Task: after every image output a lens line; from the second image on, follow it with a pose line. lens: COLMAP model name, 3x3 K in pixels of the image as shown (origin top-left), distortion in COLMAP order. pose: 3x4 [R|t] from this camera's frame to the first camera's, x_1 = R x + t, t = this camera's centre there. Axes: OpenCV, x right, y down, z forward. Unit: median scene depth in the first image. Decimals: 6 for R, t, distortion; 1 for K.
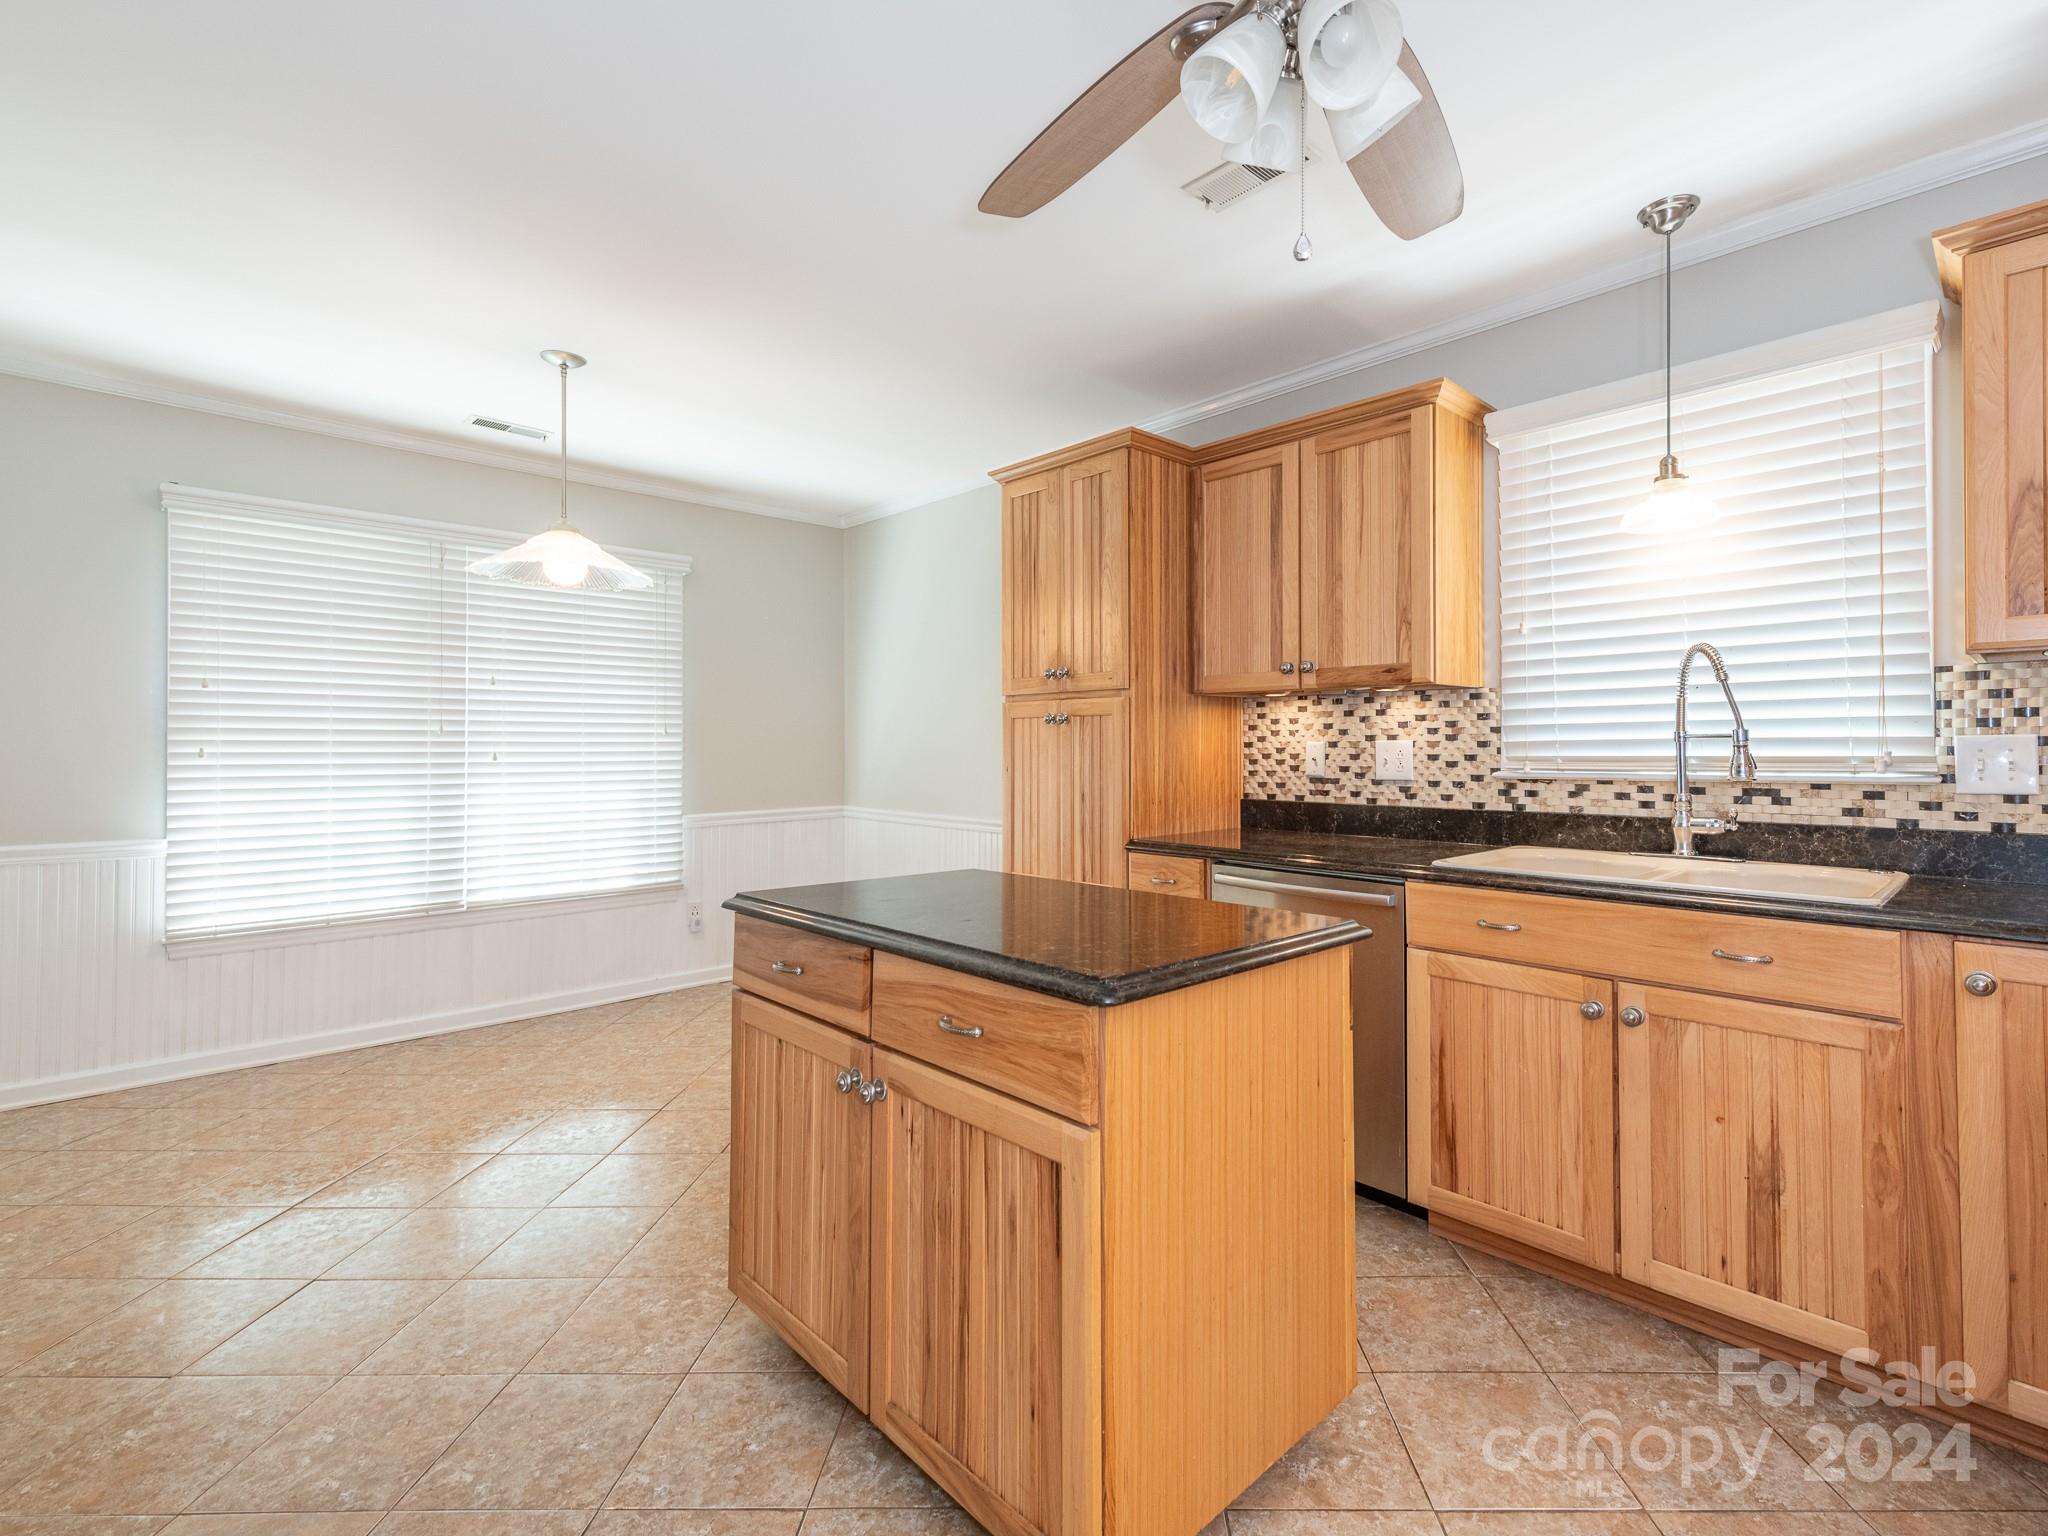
lens RADIAL K [[939.2, 0, 1107.6], [0, 939.2, 744.4], [0, 0, 1]] dist [-0.000509, -0.002569]
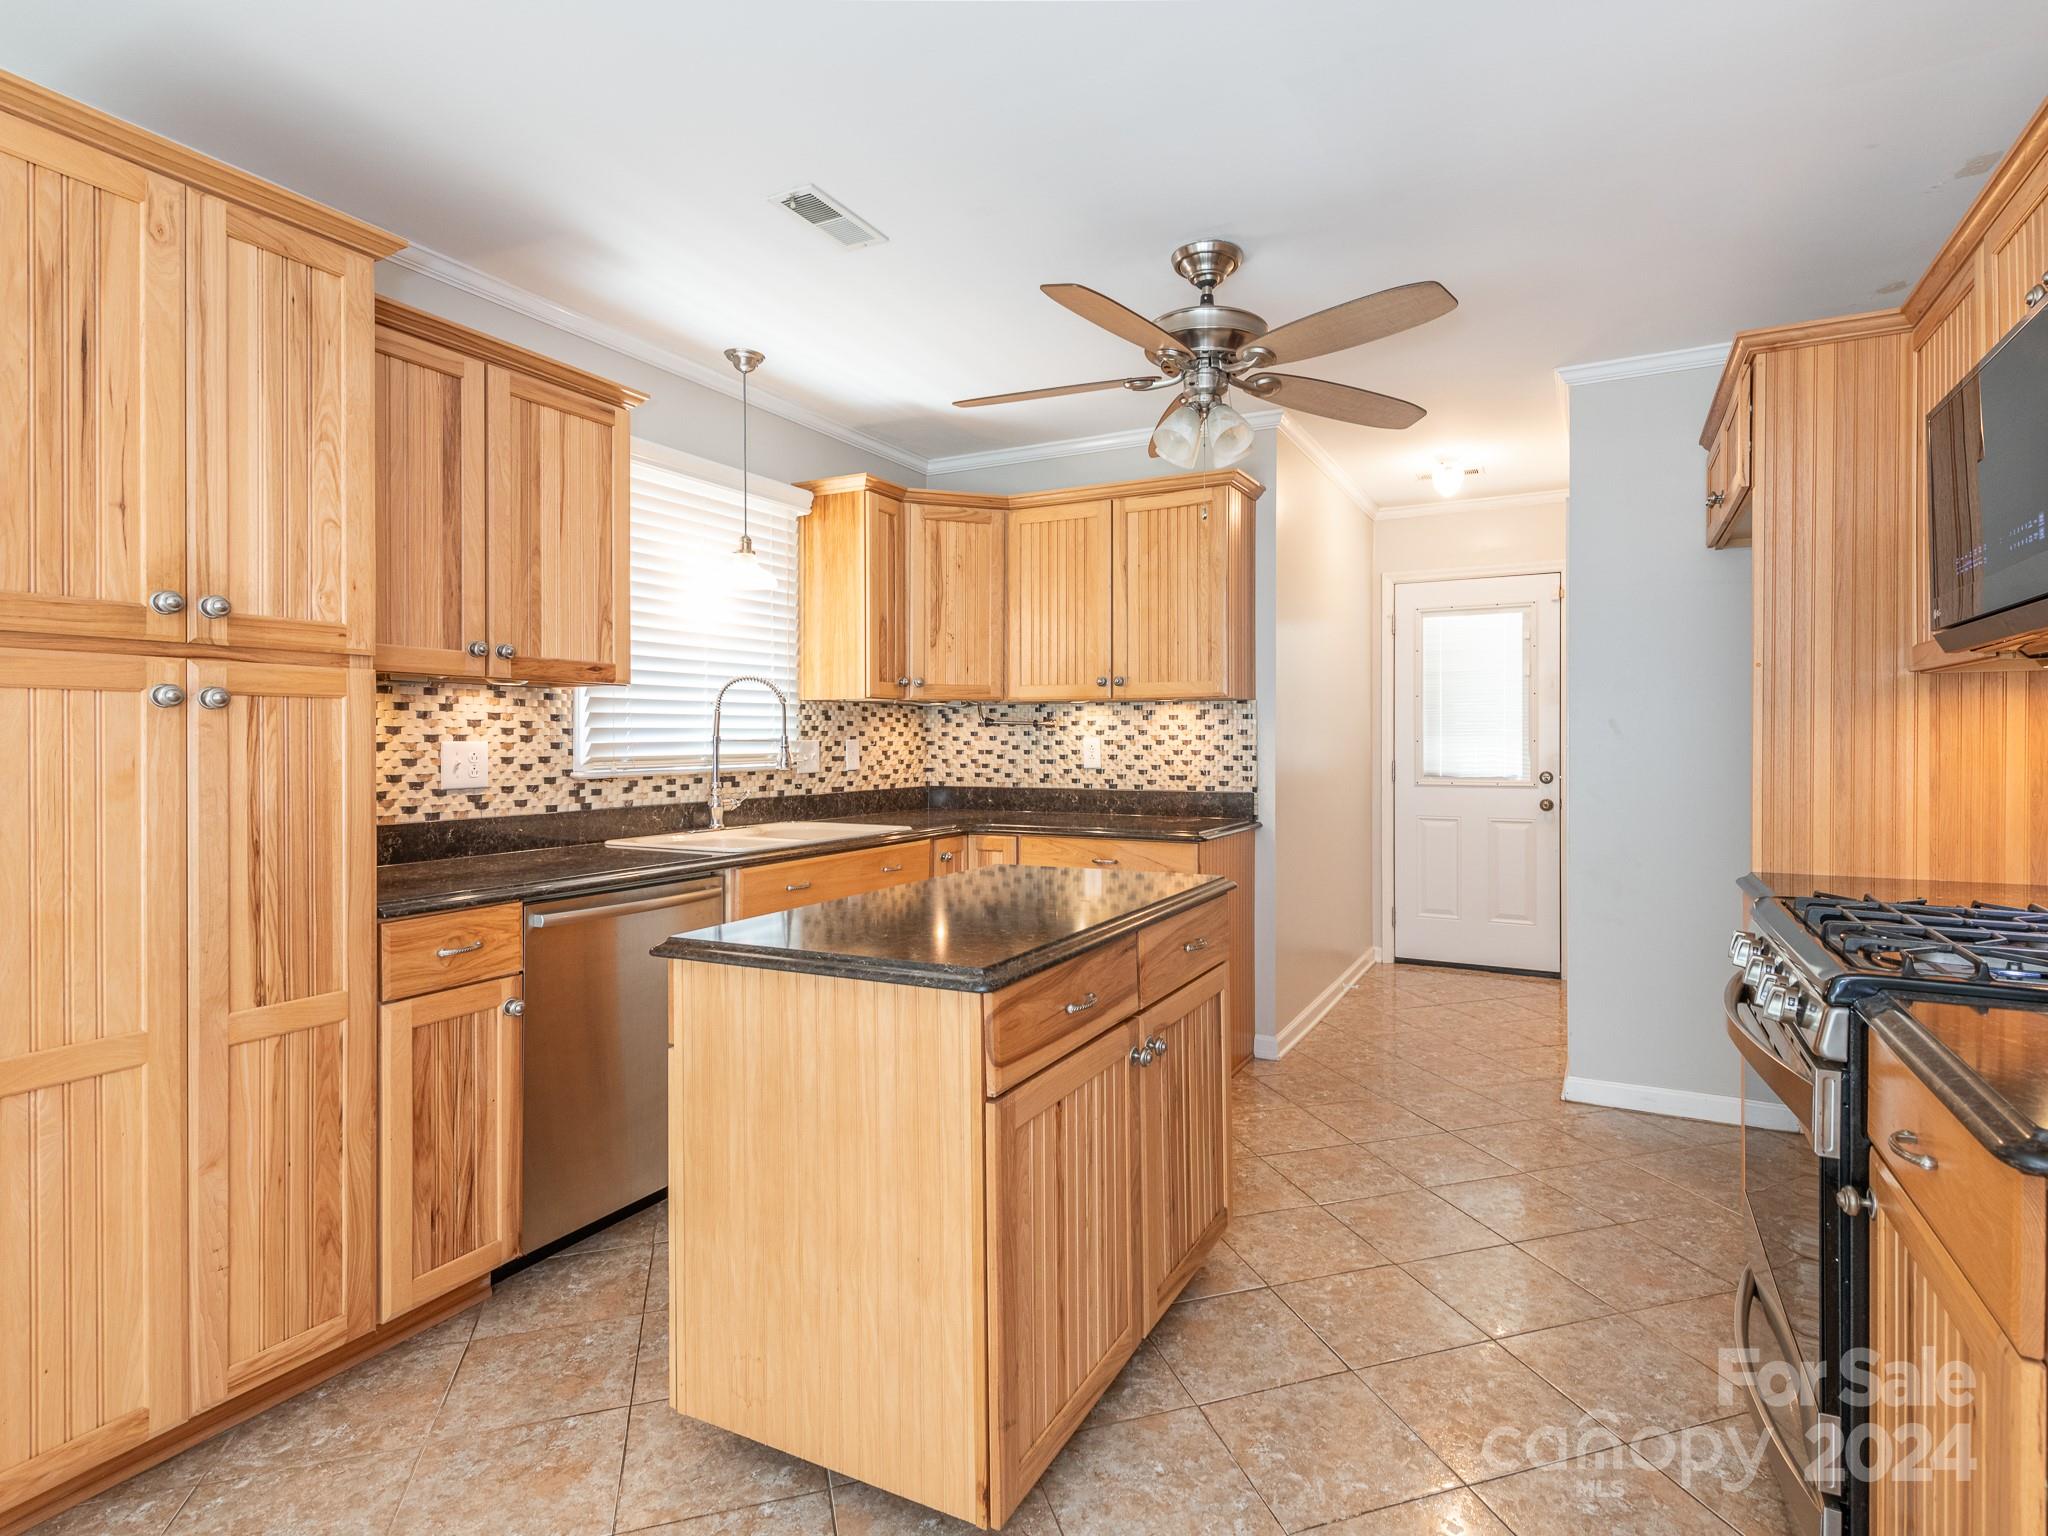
lens RADIAL K [[1051.2, 0, 1043.5], [0, 1051.2, 747.8], [0, 0, 1]] dist [-0.002878, -0.000929]
pose [[-0.294750, -0.007037, 0.955549, -0.864645], [-0.004293, 0.999973, 0.006040, -0.007441], [-0.955565, -0.002322, -0.294772, 0.898233]]
